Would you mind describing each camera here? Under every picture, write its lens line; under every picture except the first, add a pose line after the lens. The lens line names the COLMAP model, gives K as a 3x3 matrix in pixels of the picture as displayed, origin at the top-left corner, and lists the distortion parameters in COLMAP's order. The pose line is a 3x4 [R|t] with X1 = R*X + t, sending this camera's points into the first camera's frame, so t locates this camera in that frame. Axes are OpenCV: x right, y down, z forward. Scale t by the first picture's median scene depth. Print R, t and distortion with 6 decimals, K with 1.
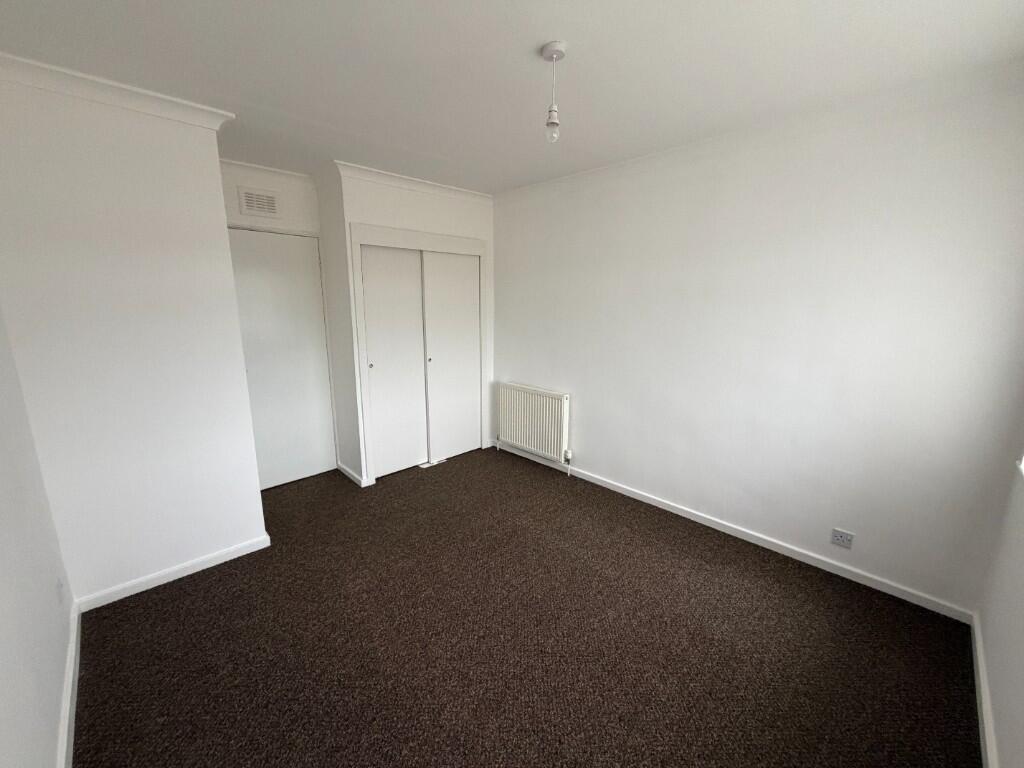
lens RADIAL K [[406.3, 0, 512.7], [0, 406.3, 385.9], [0, 0, 1]] dist [-0.001424, 0.000038]
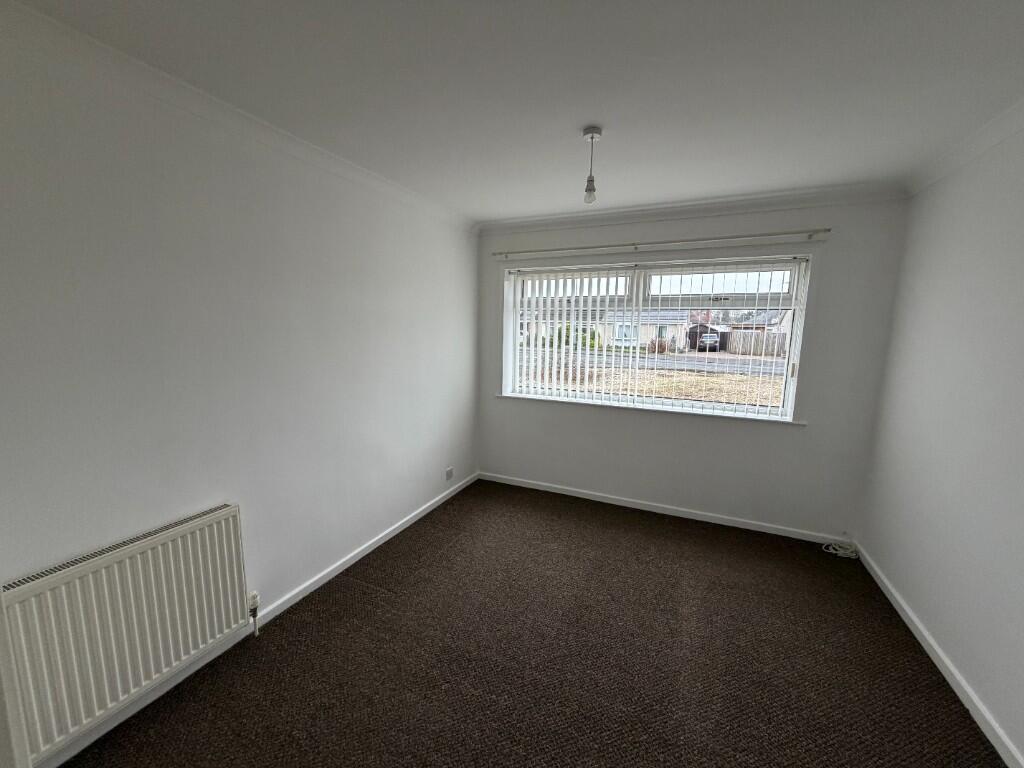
lens RADIAL K [[406.3, 0, 512.7], [0, 406.3, 385.9], [0, 0, 1]] dist [-0.001424, 0.000038]
pose [[-0.365271, -0.141837, 0.920032, -0.595624], [0.172504, 0.960894, 0.216623, -0.218976], [-0.914778, 0.237835, -0.326519, 1.007332]]
